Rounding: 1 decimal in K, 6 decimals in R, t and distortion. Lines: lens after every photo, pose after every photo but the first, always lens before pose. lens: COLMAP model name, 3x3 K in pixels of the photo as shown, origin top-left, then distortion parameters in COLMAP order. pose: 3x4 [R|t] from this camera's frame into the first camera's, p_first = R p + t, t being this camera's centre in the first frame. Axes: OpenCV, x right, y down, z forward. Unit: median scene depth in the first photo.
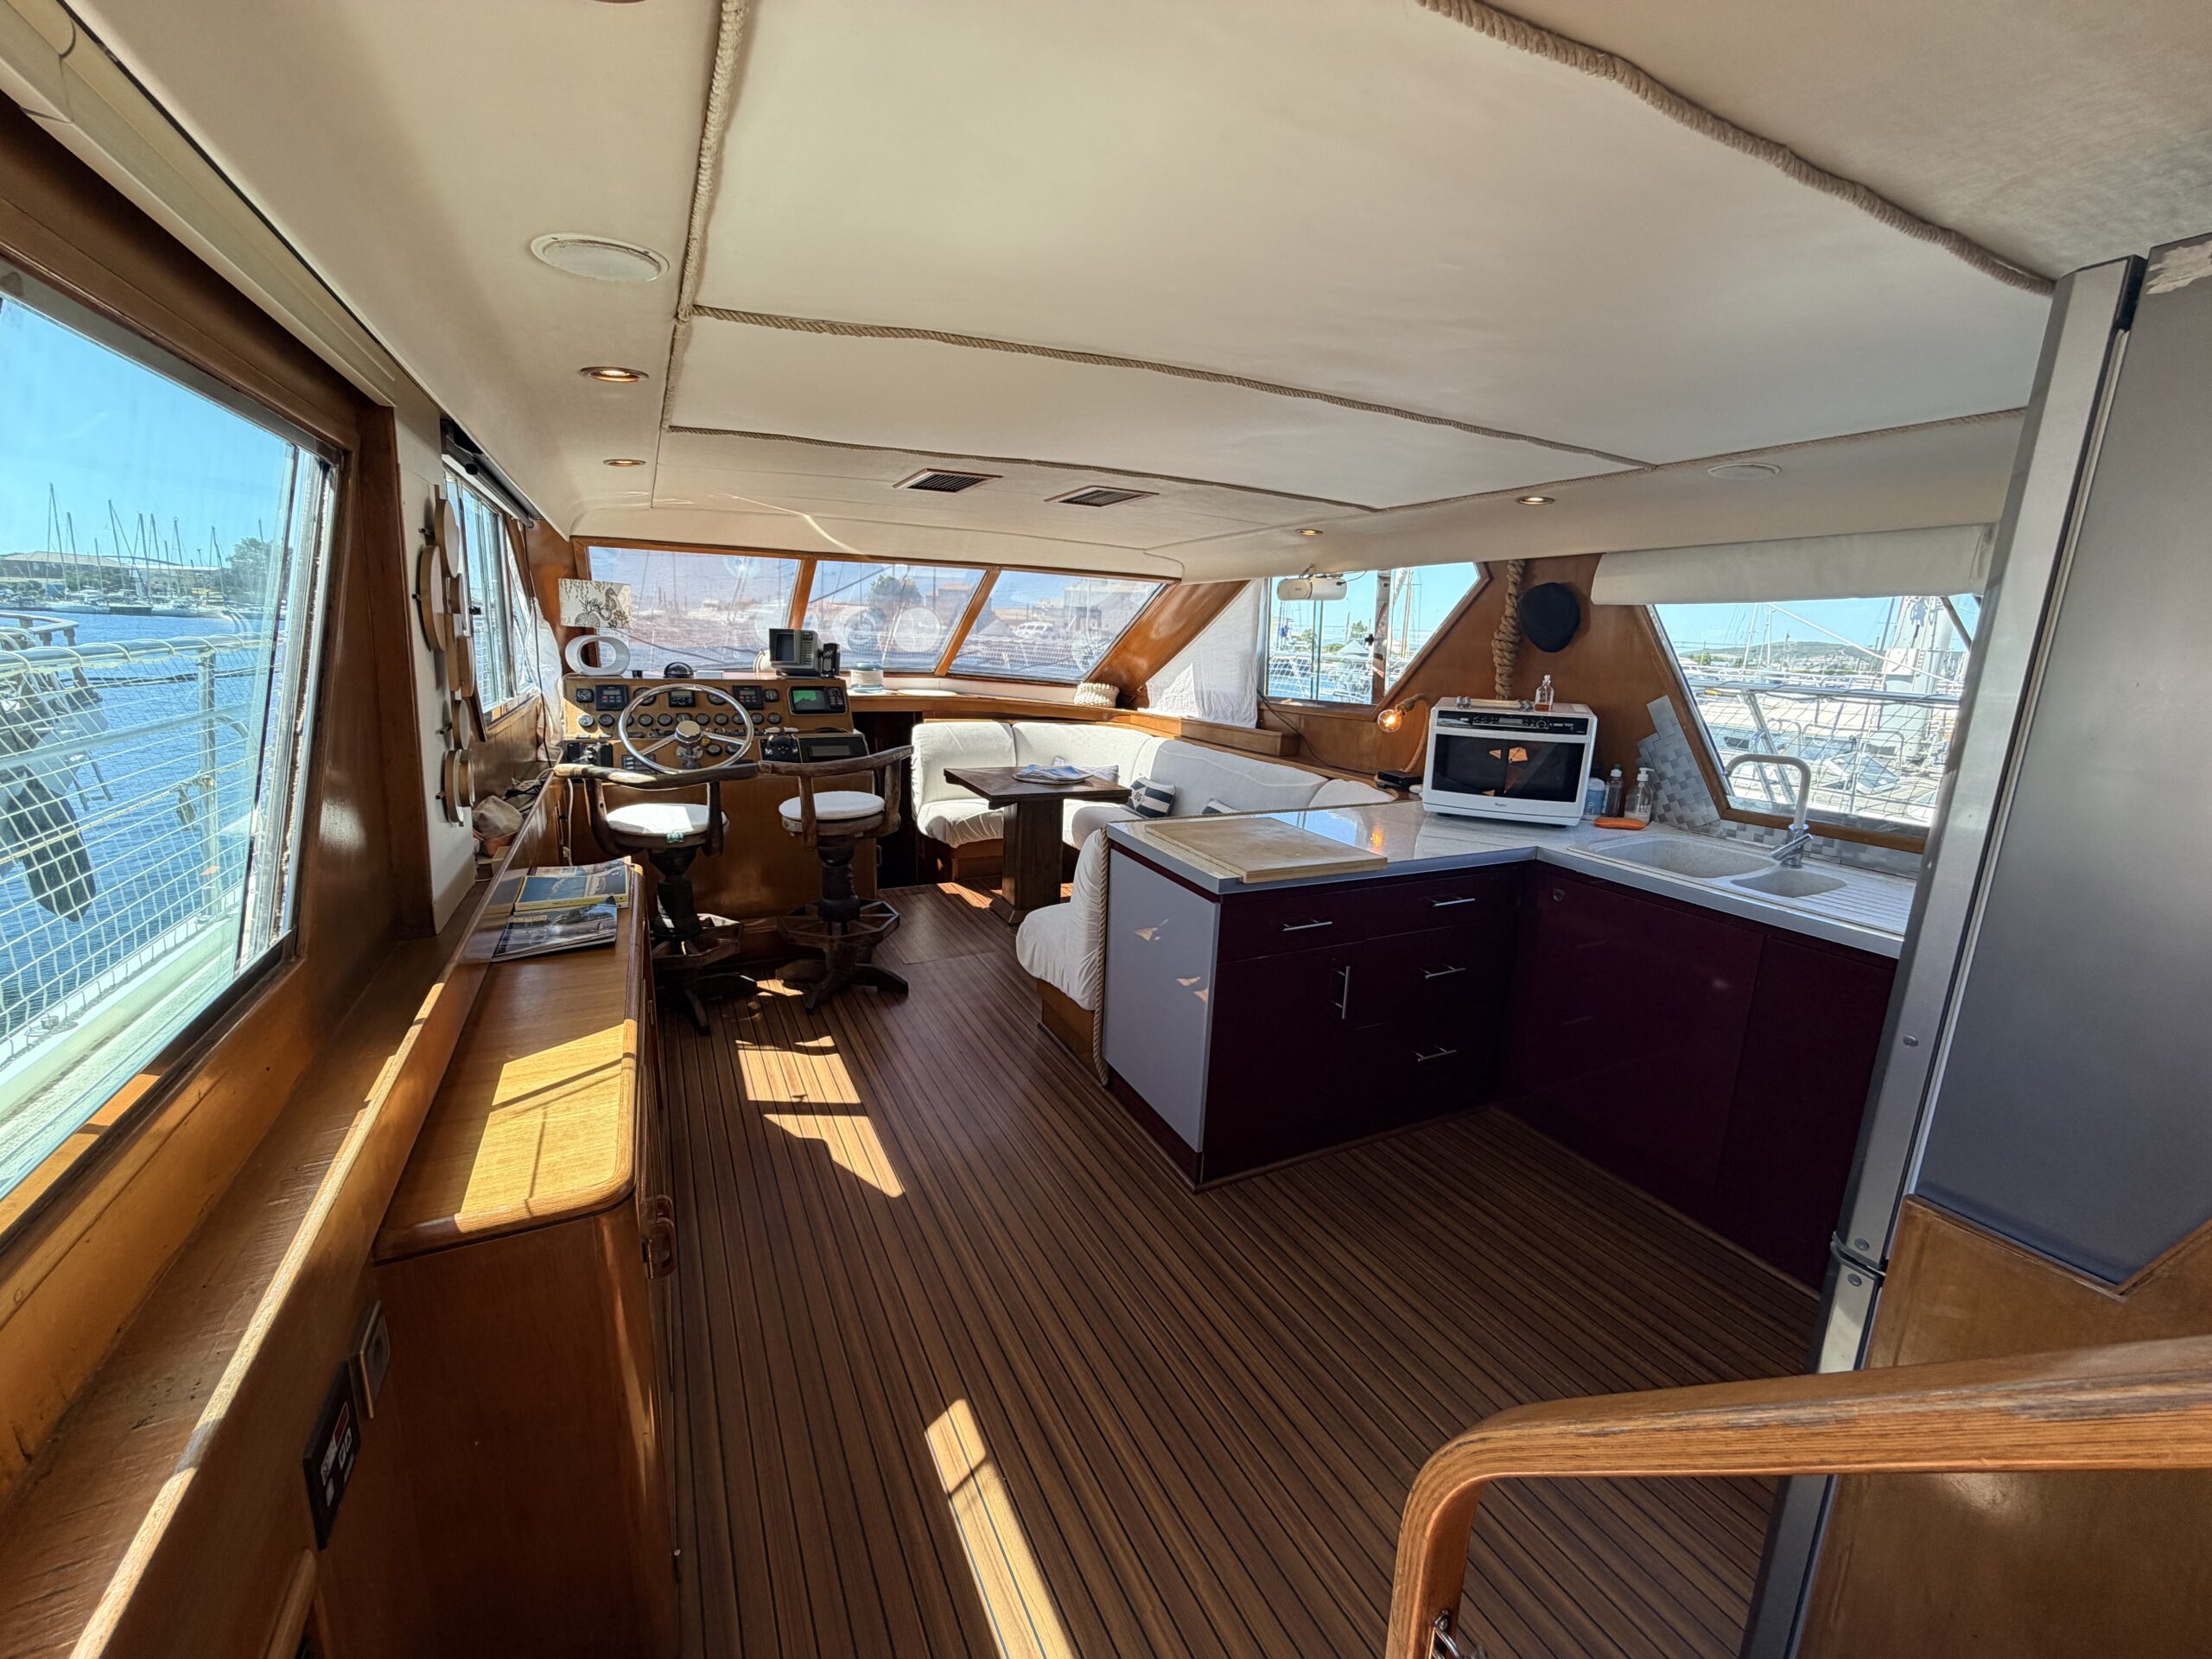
lens RADIAL K [[882.4, 0, 1093.8], [0, 882.4, 827.1], [0, 0, 1]] dist [0.002285, 0.000290]
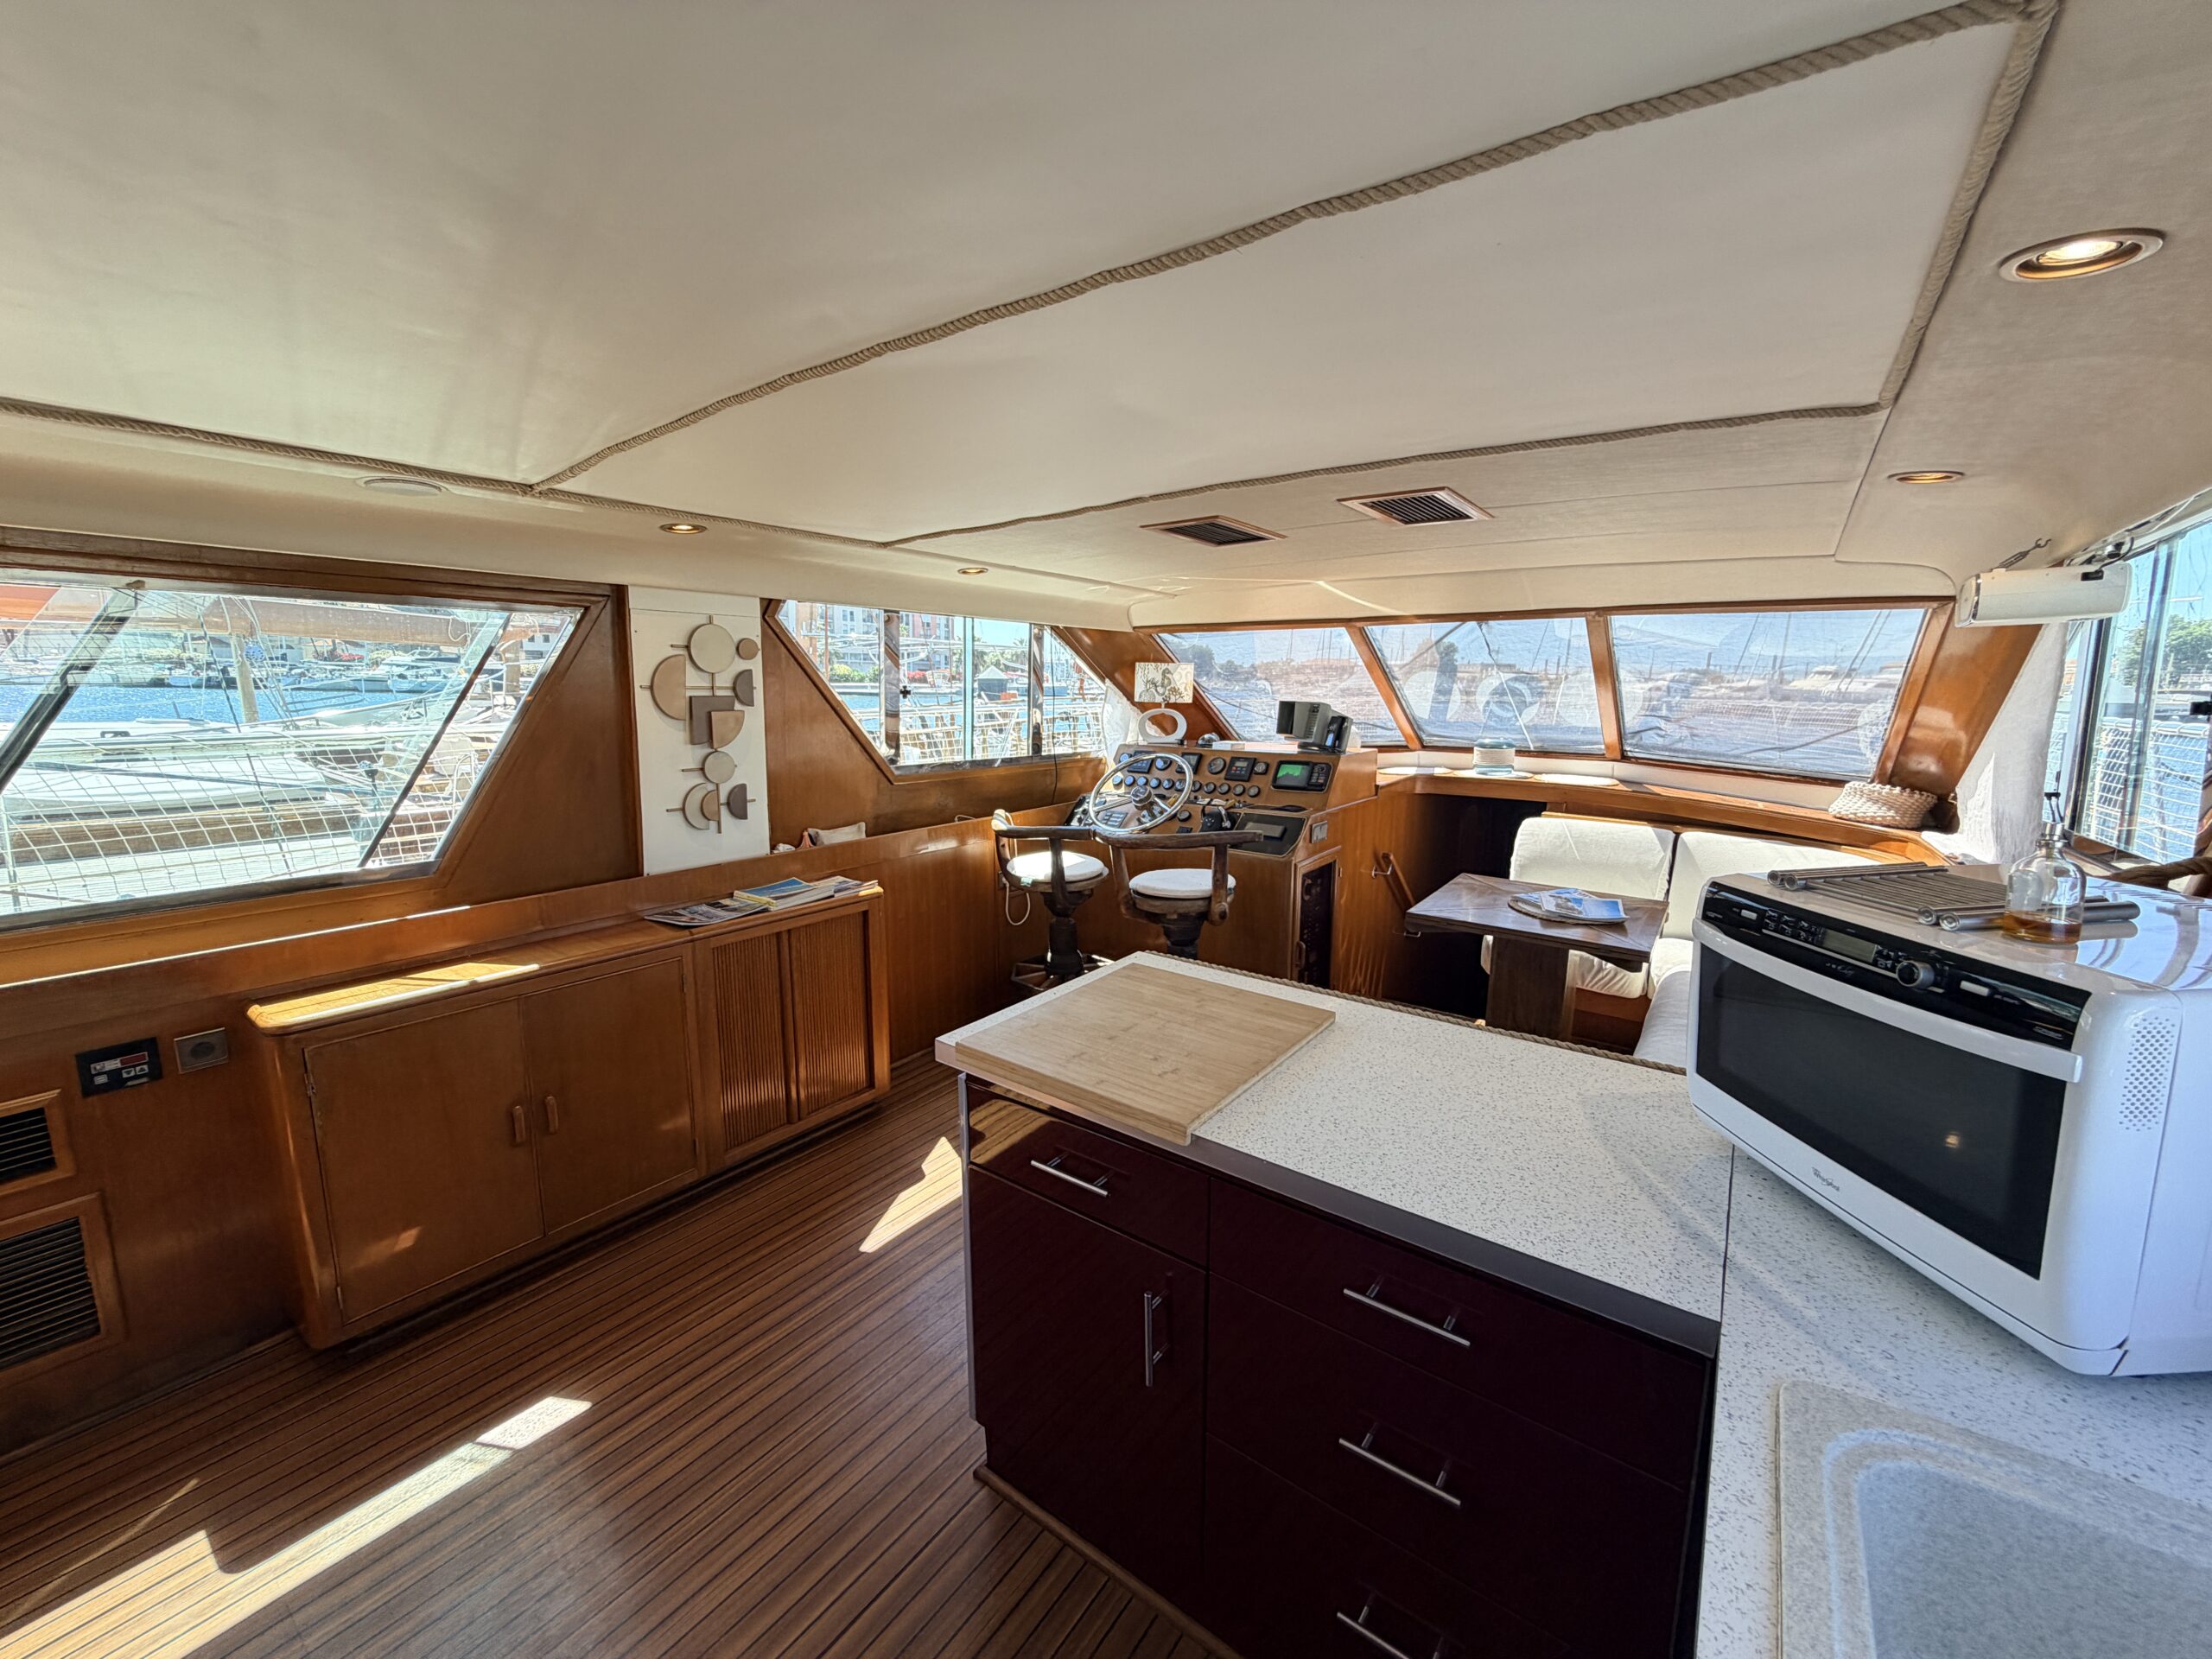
lens RADIAL K [[882.4, 0, 1097.5], [0, 882.4, 820.8], [0, 0, 1]] dist [0.002285, 0.000290]
pose [[0.454369, 0.106771, -0.884392, 0.345762], [-0.184554, 0.982534, 0.023802, -0.065577], [0.871486, 0.152403, 0.466138, 0.318616]]
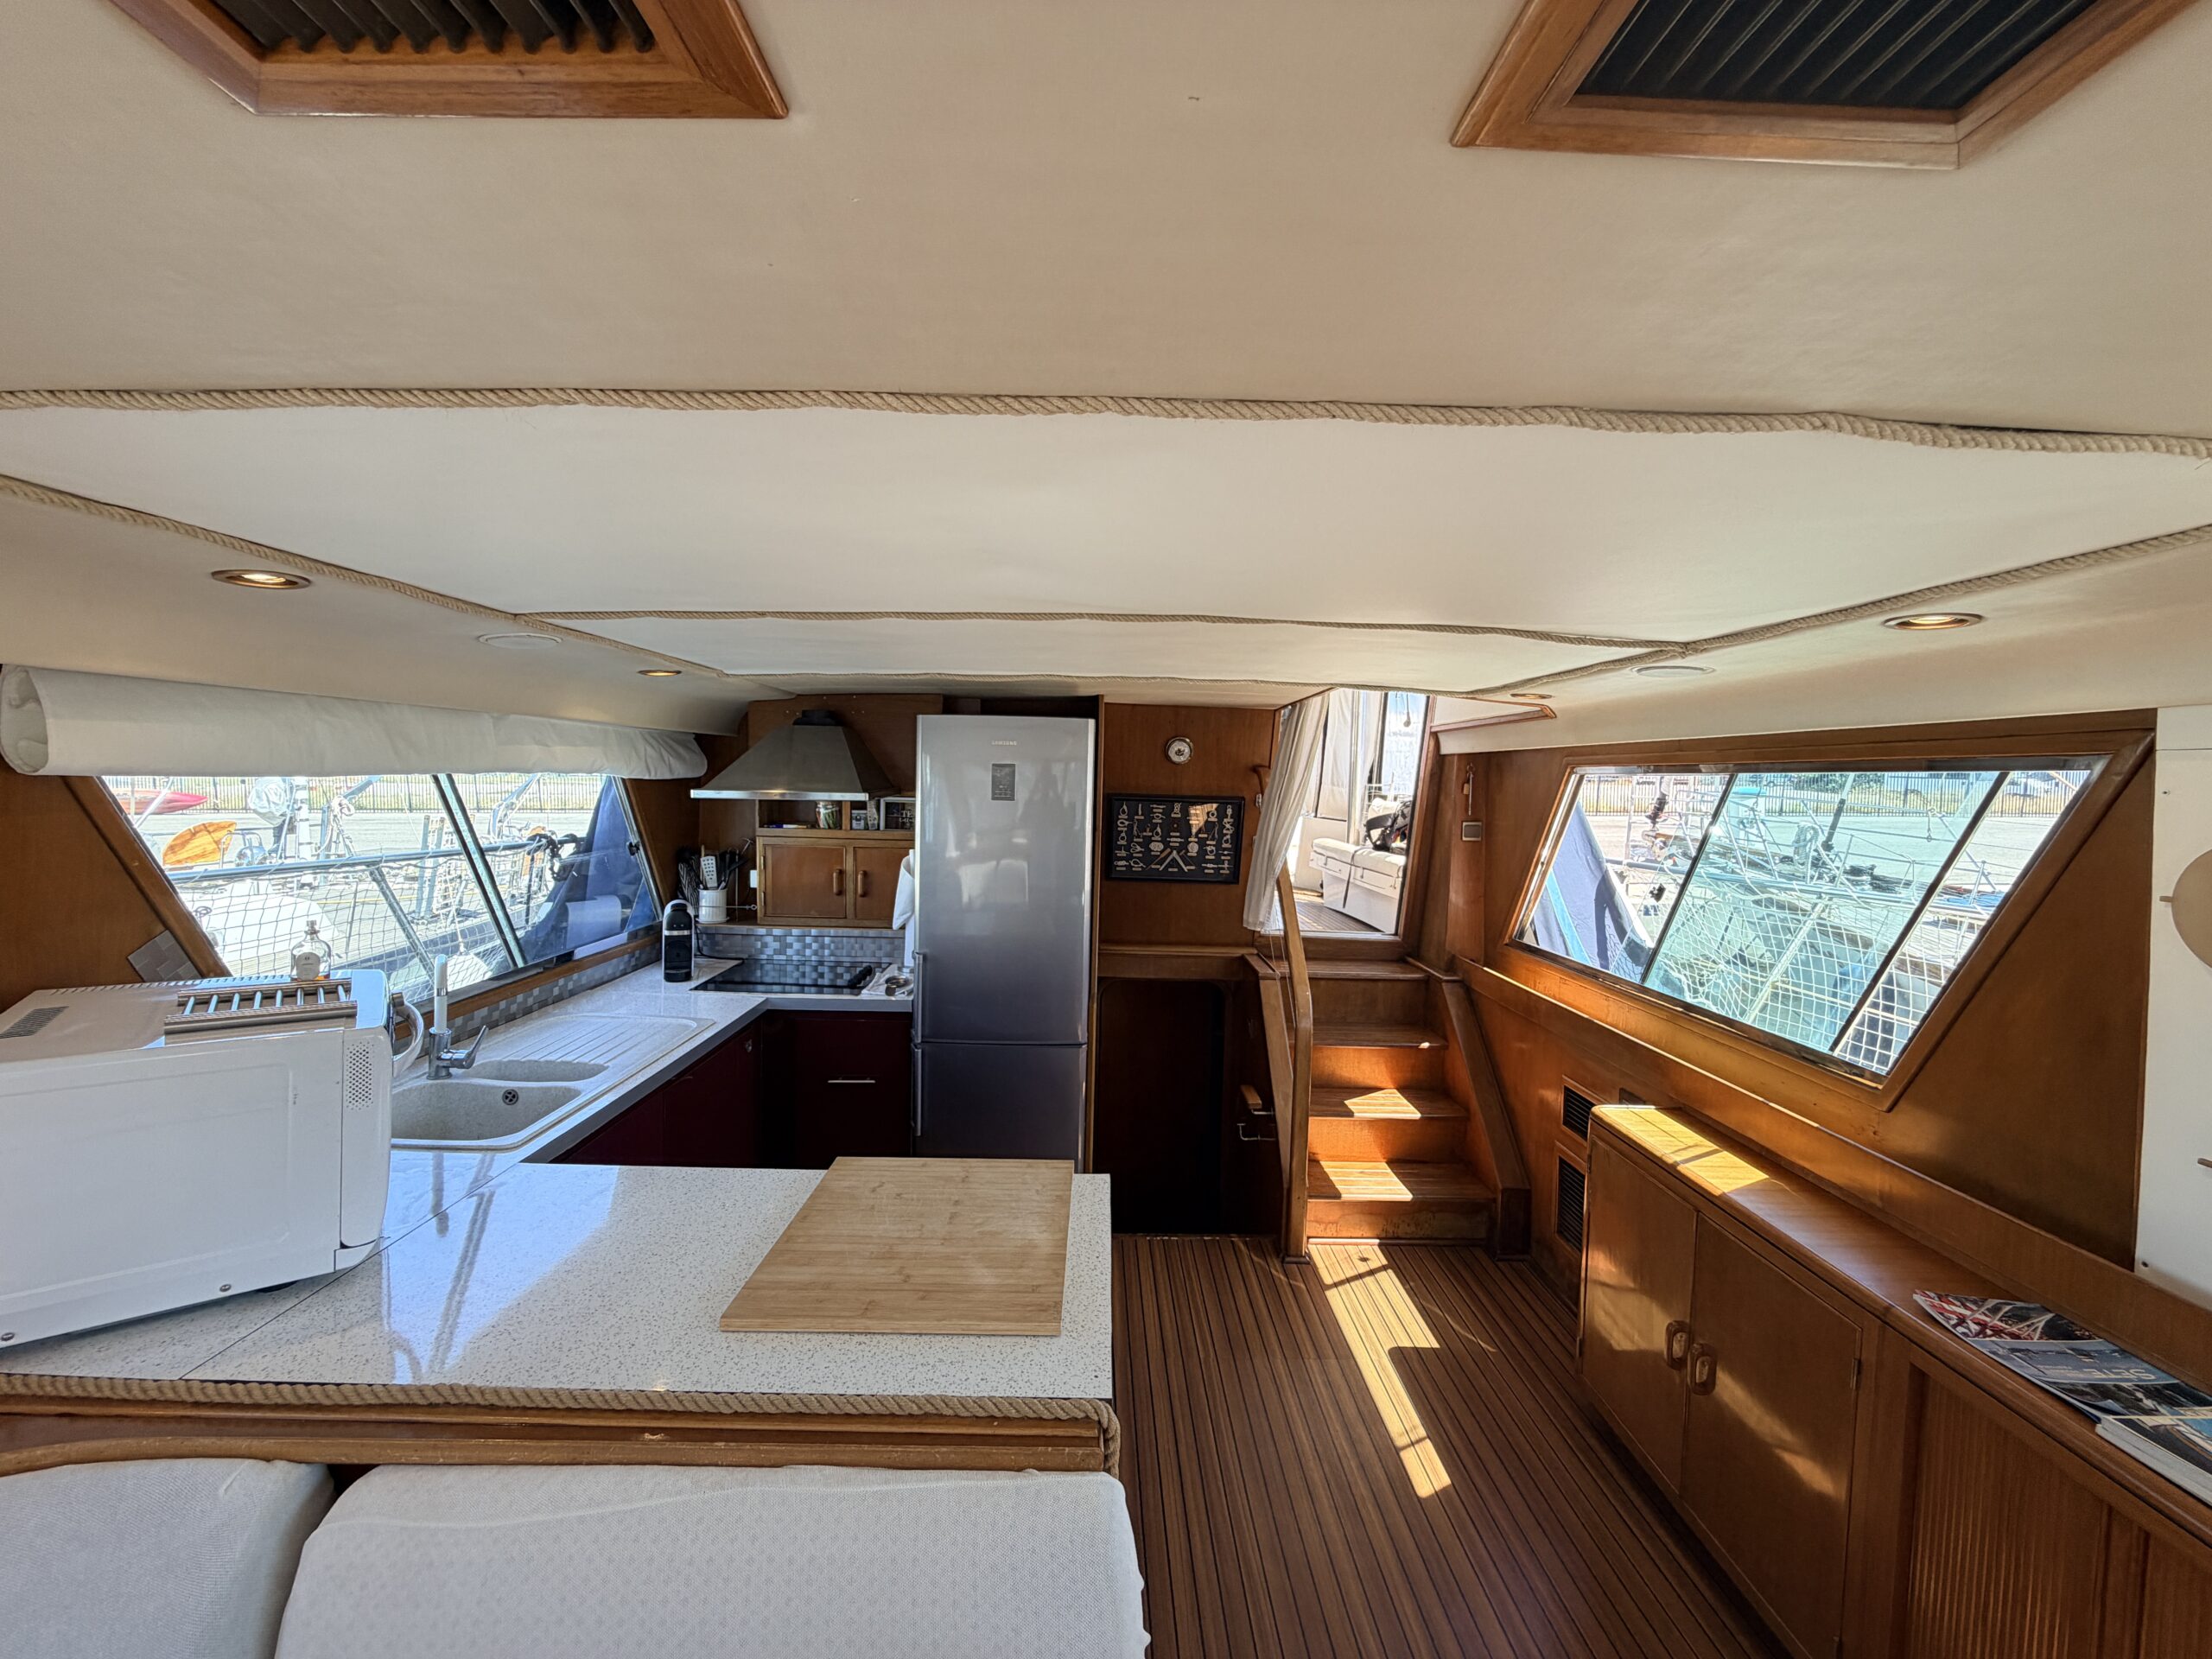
lens RADIAL K [[882.4, 0, 1100.5], [0, 882.4, 830.0], [0, 0, 1]] dist [0.002285, 0.000290]
pose [[-0.900432, -0.073561, 0.428732, -0.069145], [0.047359, 0.963161, 0.264723, -0.185959], [-0.432411, 0.258669, -0.863777, 0.676748]]
